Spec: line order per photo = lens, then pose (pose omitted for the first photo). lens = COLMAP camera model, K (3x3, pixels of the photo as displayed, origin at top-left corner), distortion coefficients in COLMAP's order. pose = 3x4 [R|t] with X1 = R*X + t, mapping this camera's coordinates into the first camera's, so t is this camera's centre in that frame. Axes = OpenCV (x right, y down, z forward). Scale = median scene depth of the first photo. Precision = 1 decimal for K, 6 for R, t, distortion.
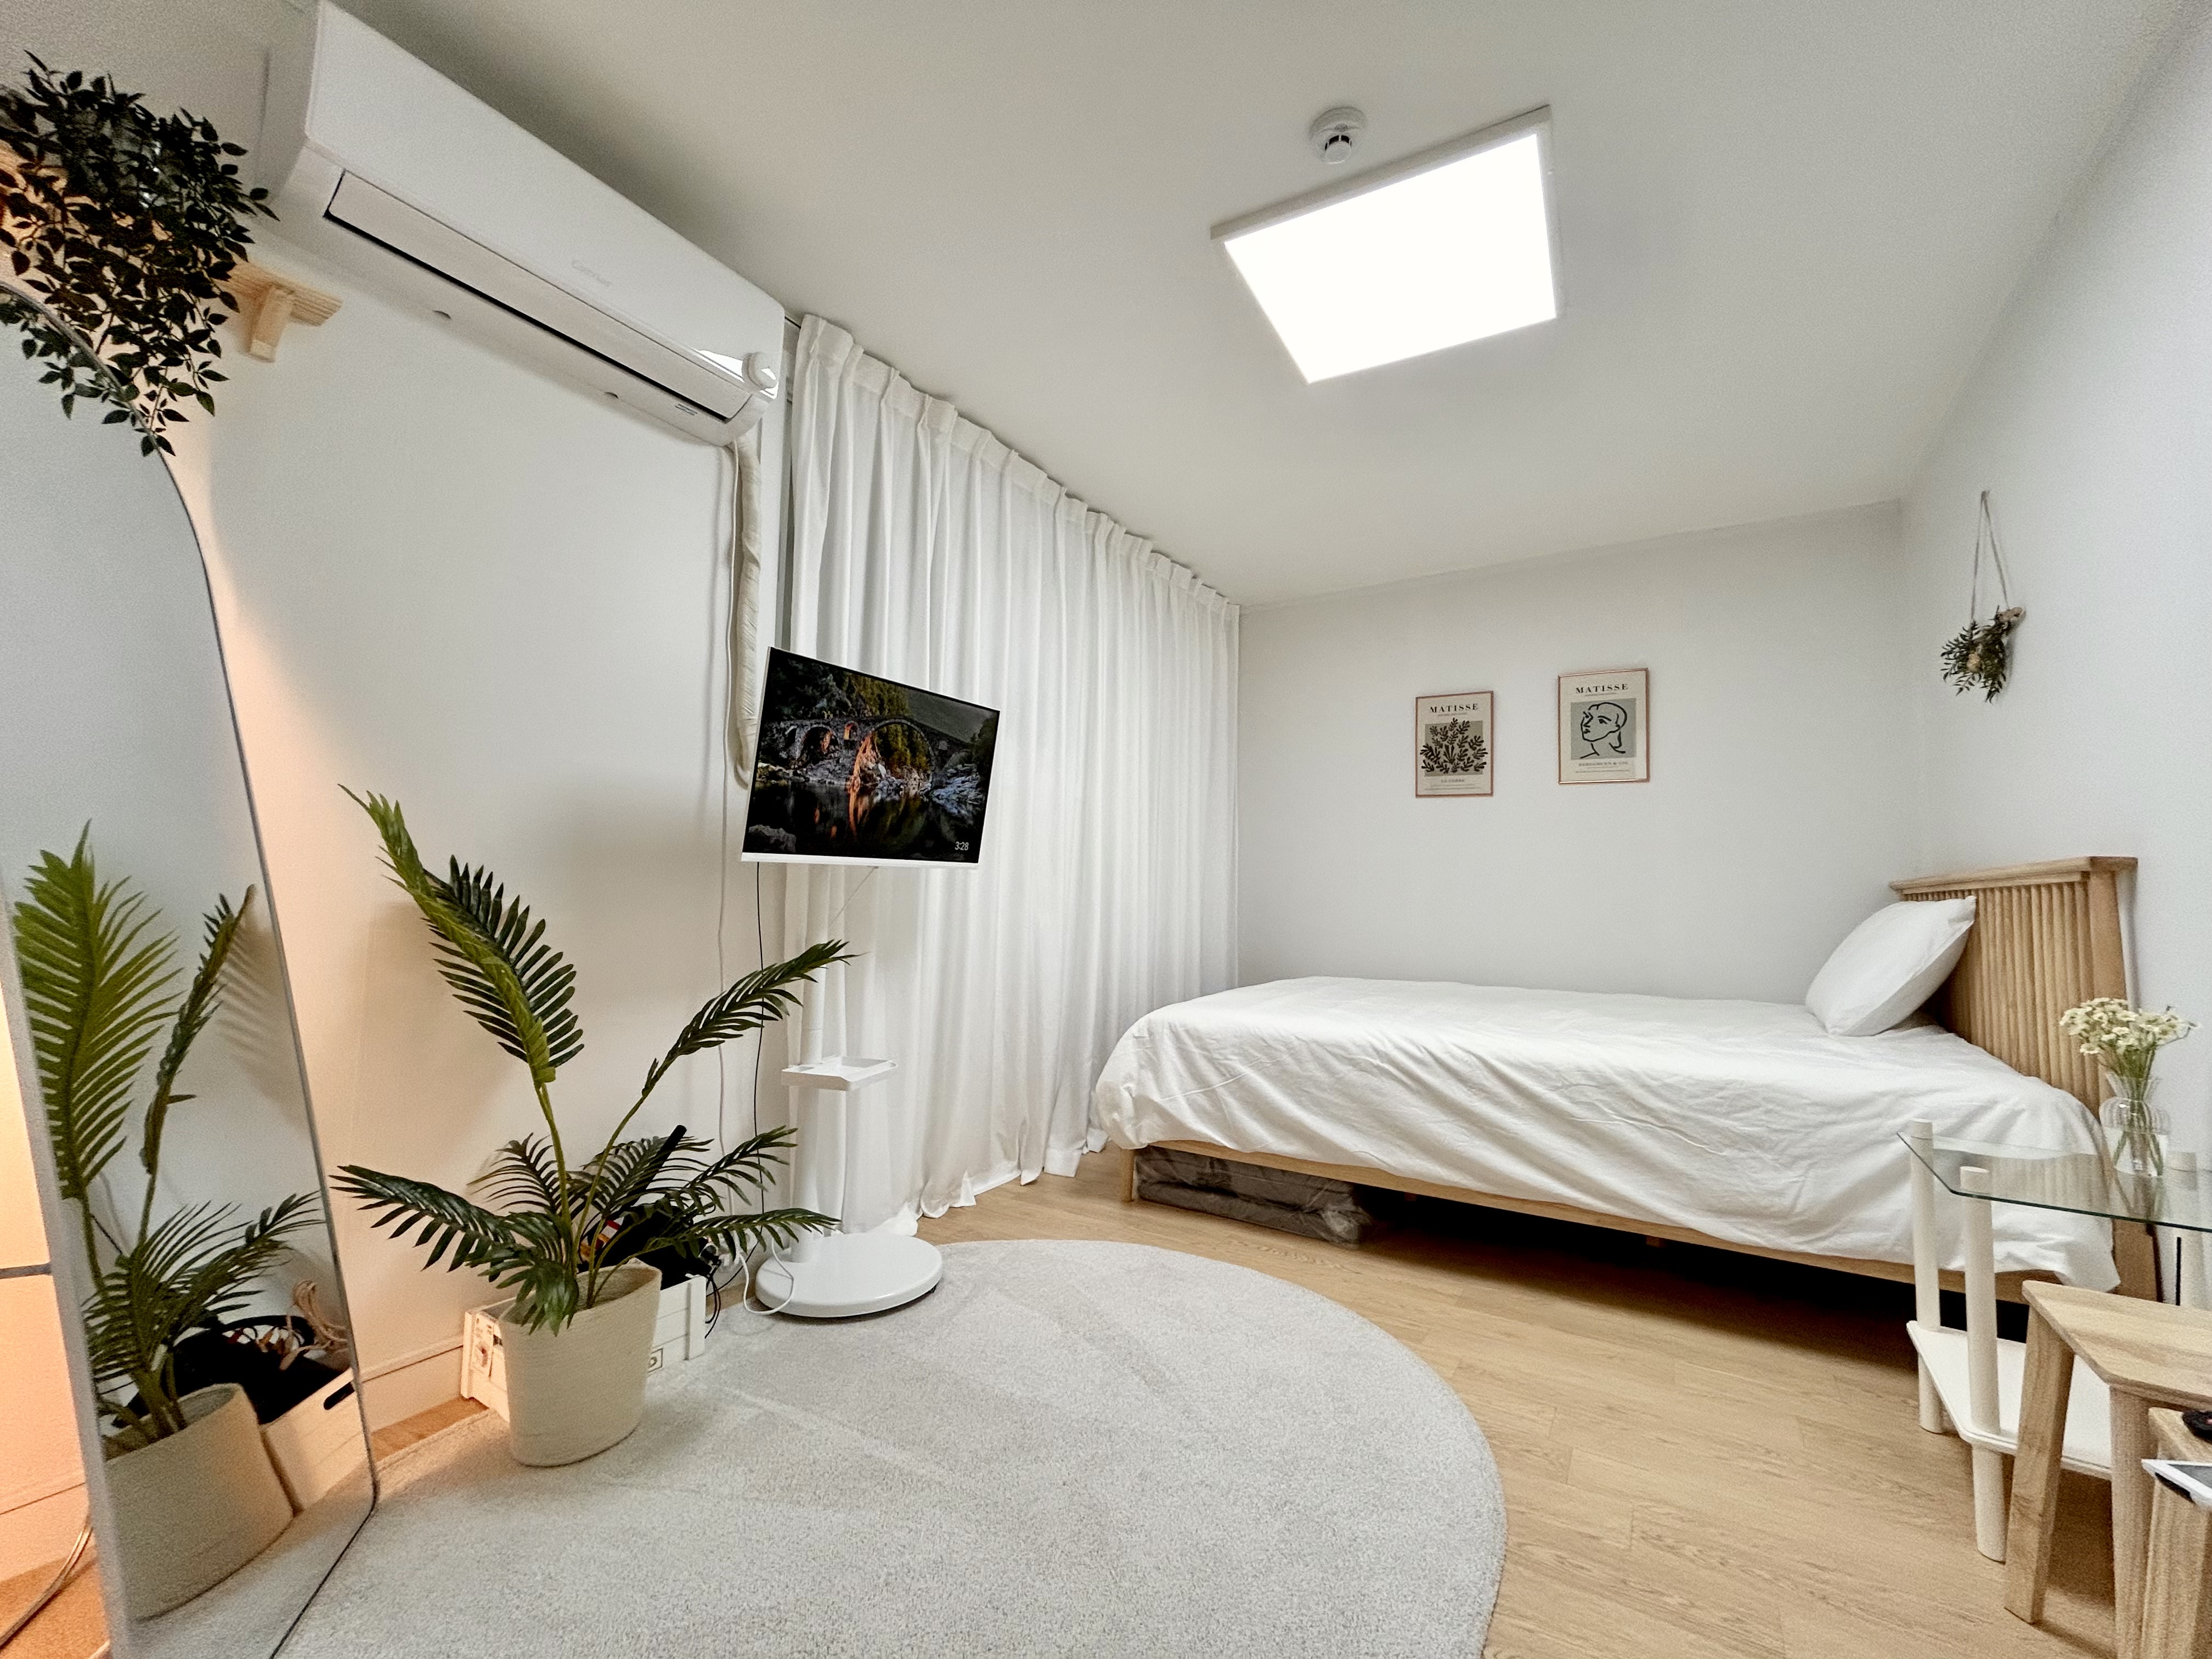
lens RADIAL K [[900.2, 0, 1106.0], [0, 900.2, 829.5], [0, 0, 1]] dist [-0.002981, 0.000529]
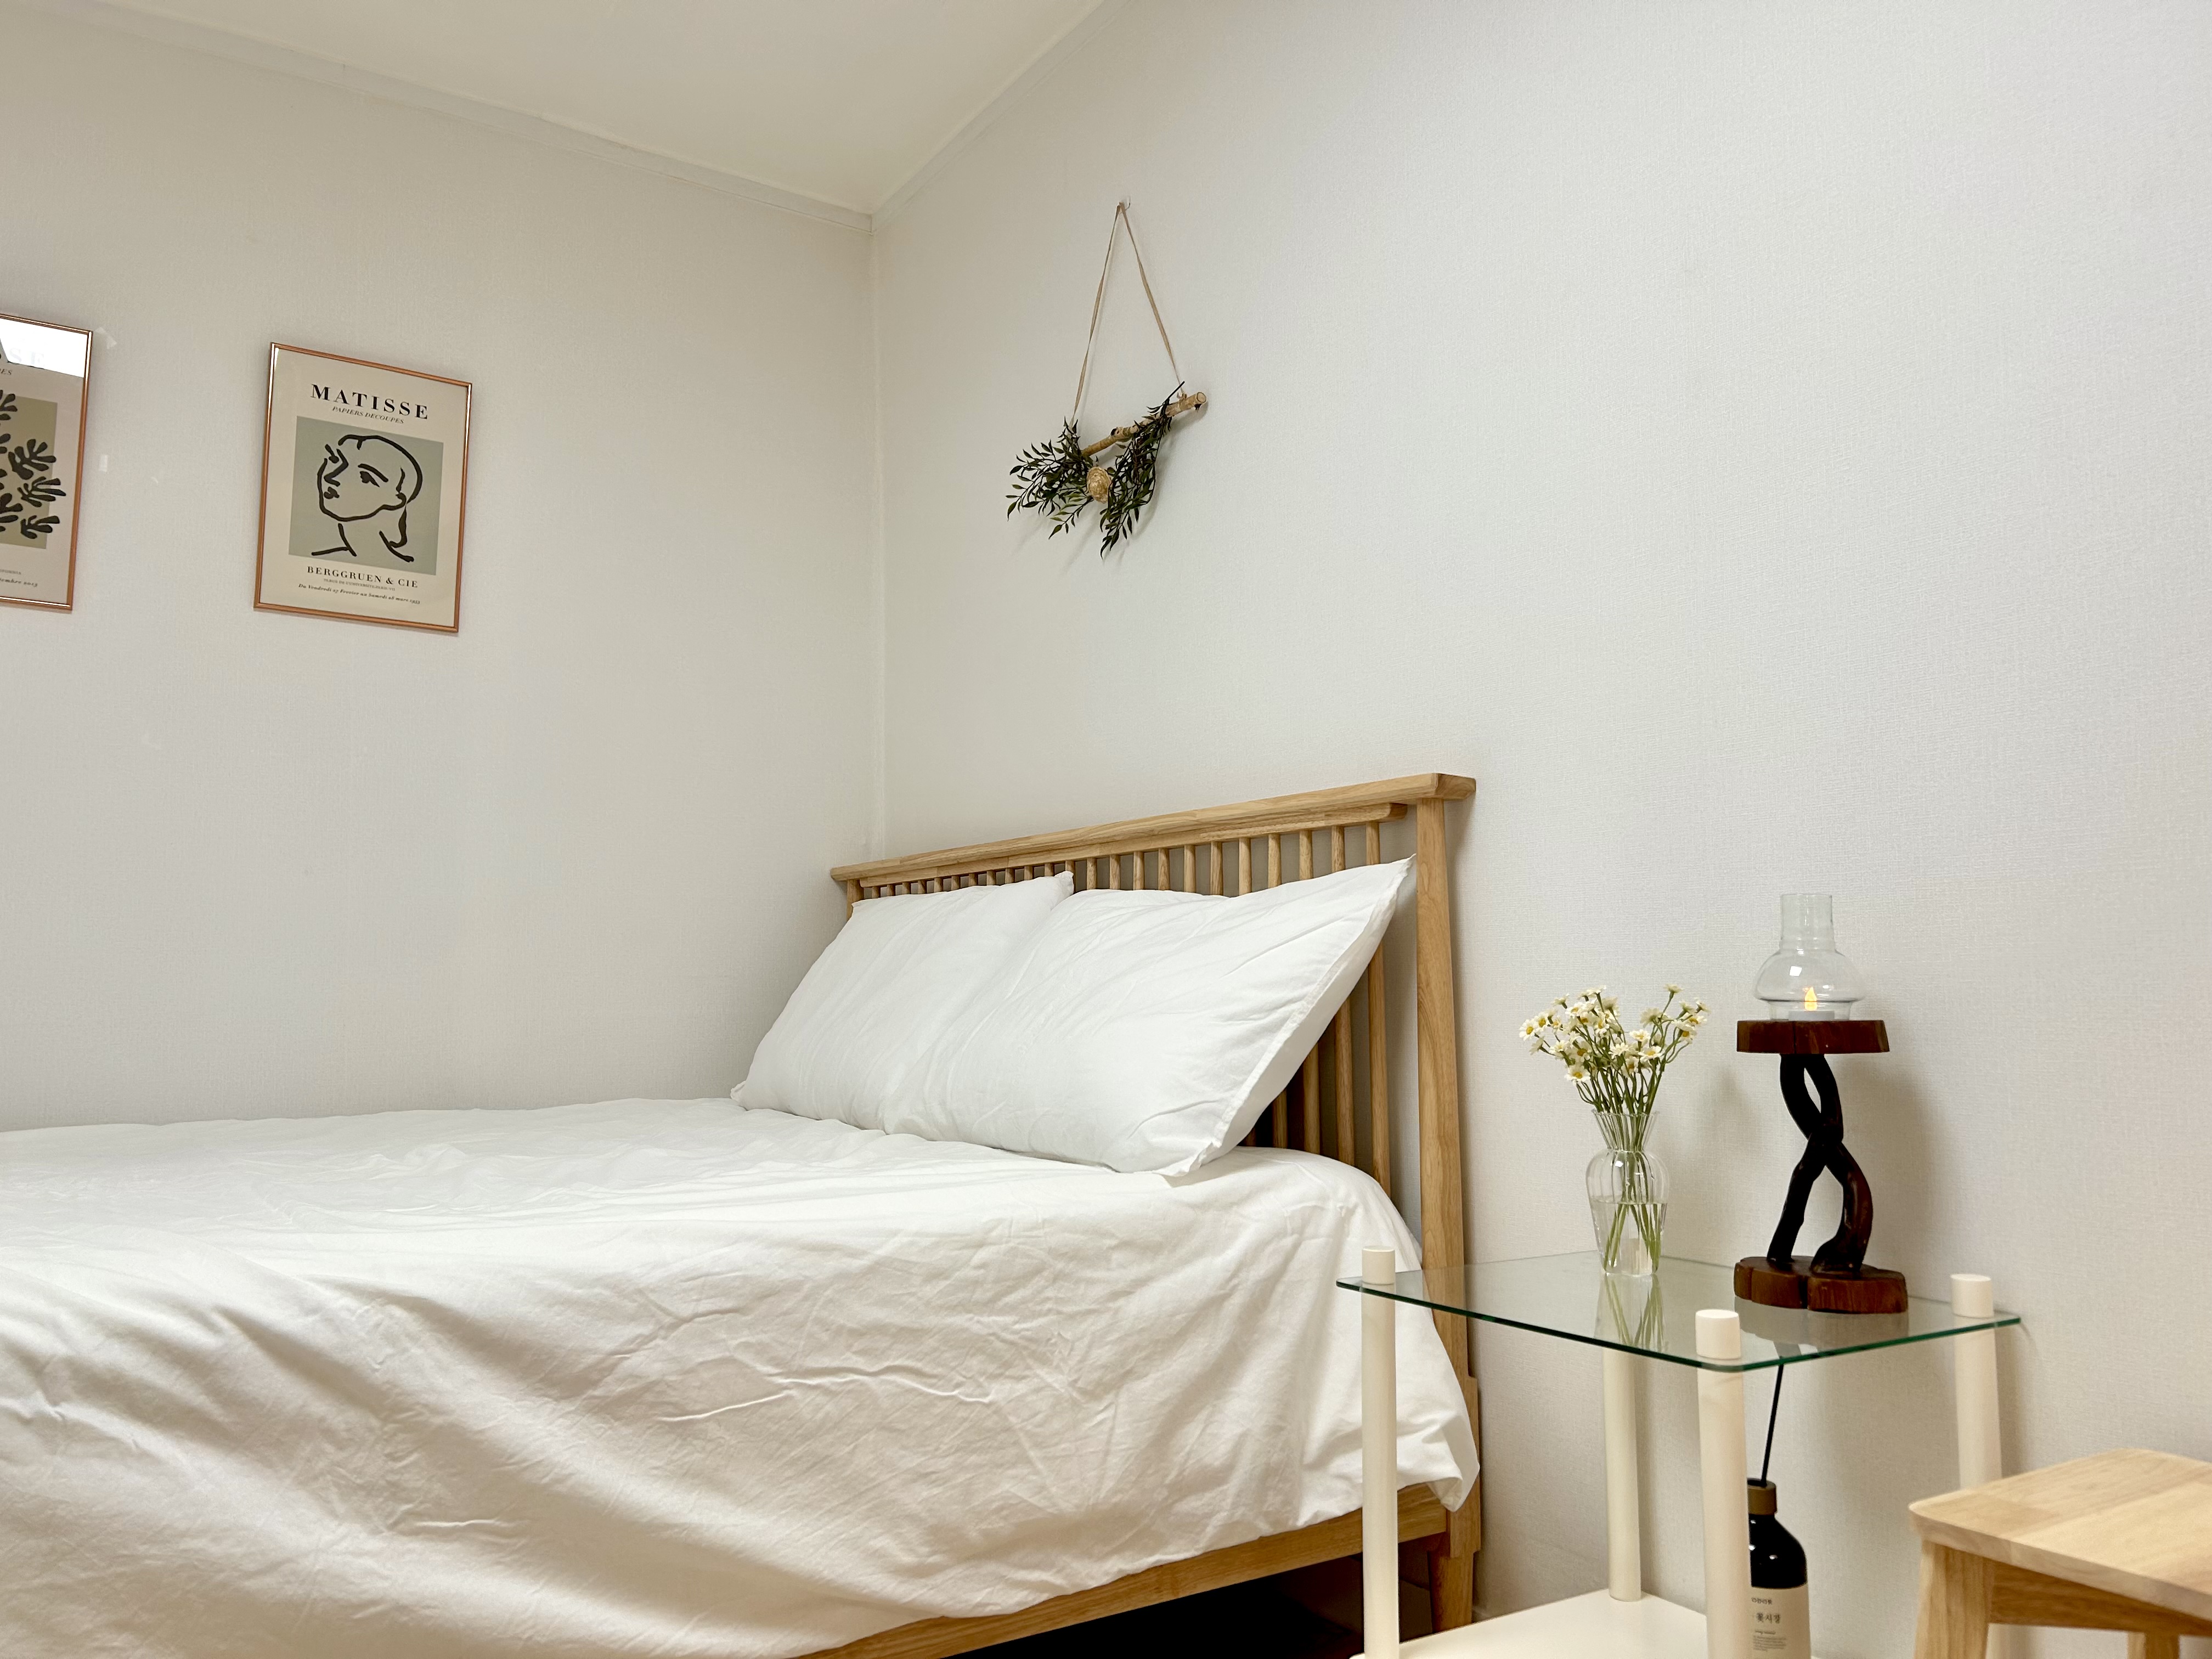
lens RADIAL K [[1661.7, 0, 1103.1], [0, 1661.7, 820.0], [0, 0, 1]] dist [0.091720, -0.107259]
pose [[0.417435, 0.072974, 0.905772, -0.026390], [-0.056864, 0.996915, -0.054110, 0.102204], [-0.906926, -0.028918, 0.420297, 0.535181]]
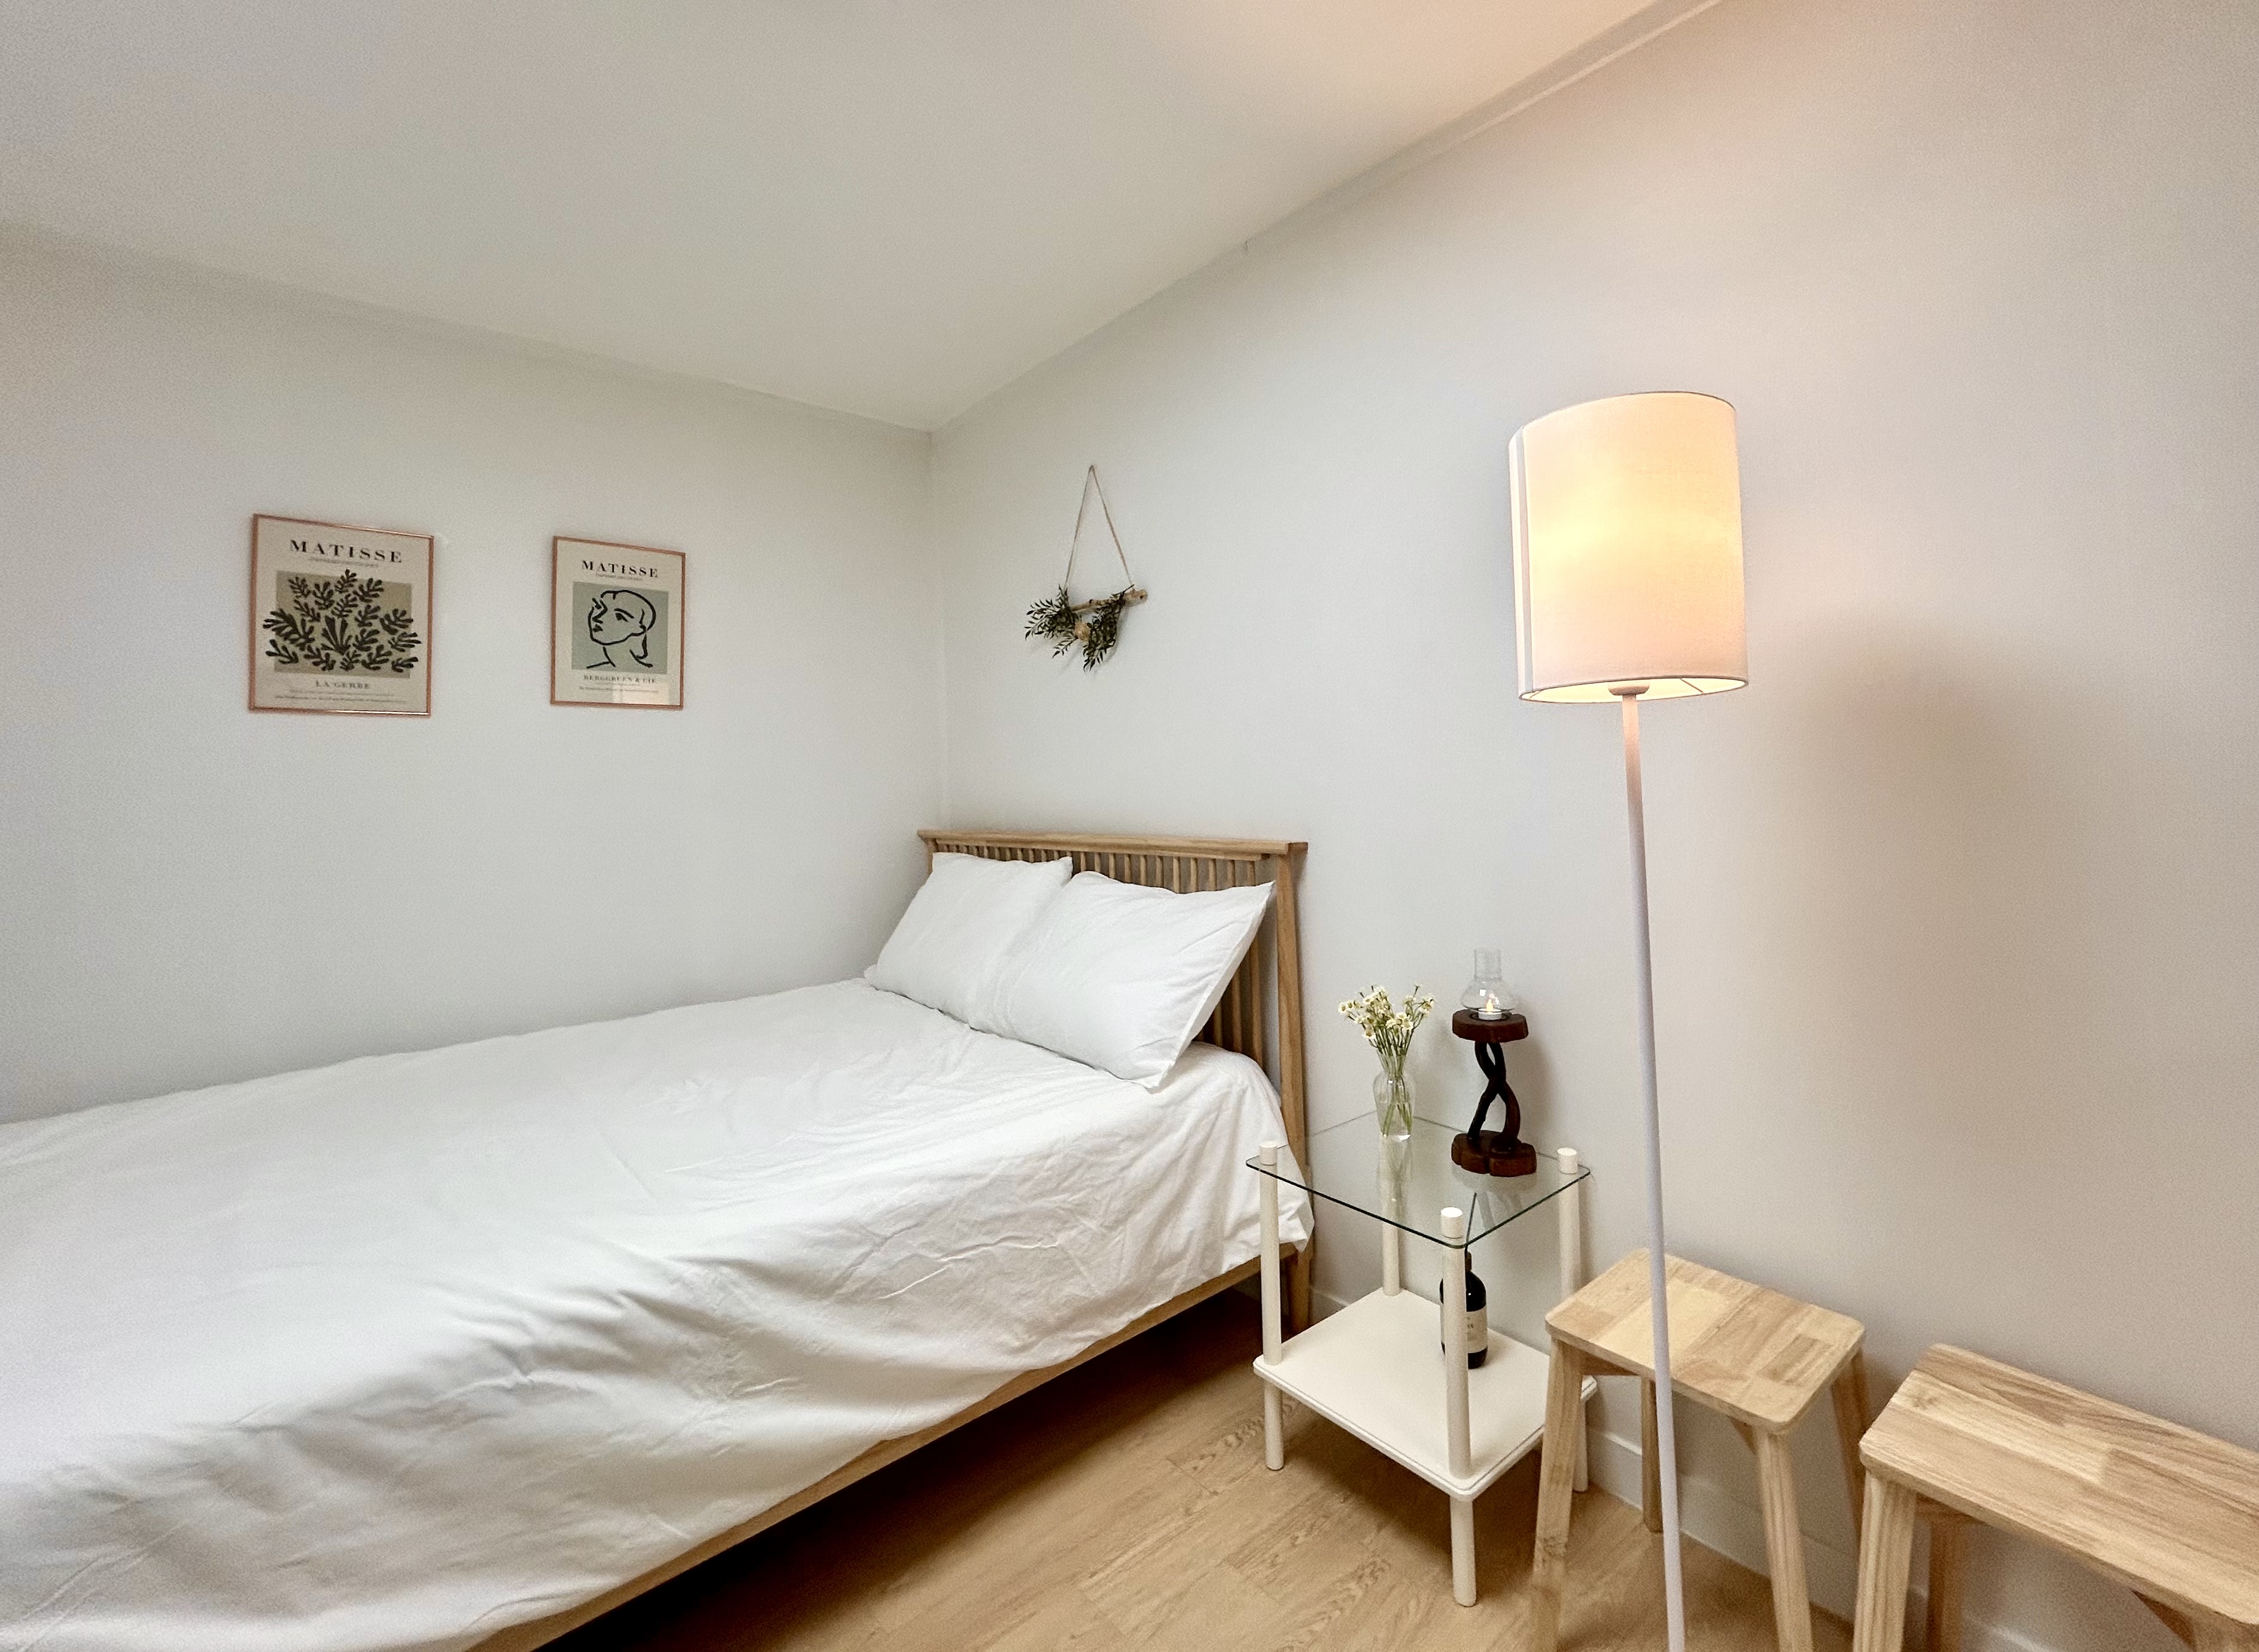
lens RADIAL K [[983.0, 0, 1199.7], [0, 983.0, 736.0], [0, 0, 1]] dist [0.001393, 0.000971]
pose [[0.274664, 0.009502, 0.961493, -0.076715], [-0.035909, 0.999355, 0.000382, -0.071422], [-0.960869, -0.034631, 0.274828, 0.572053]]
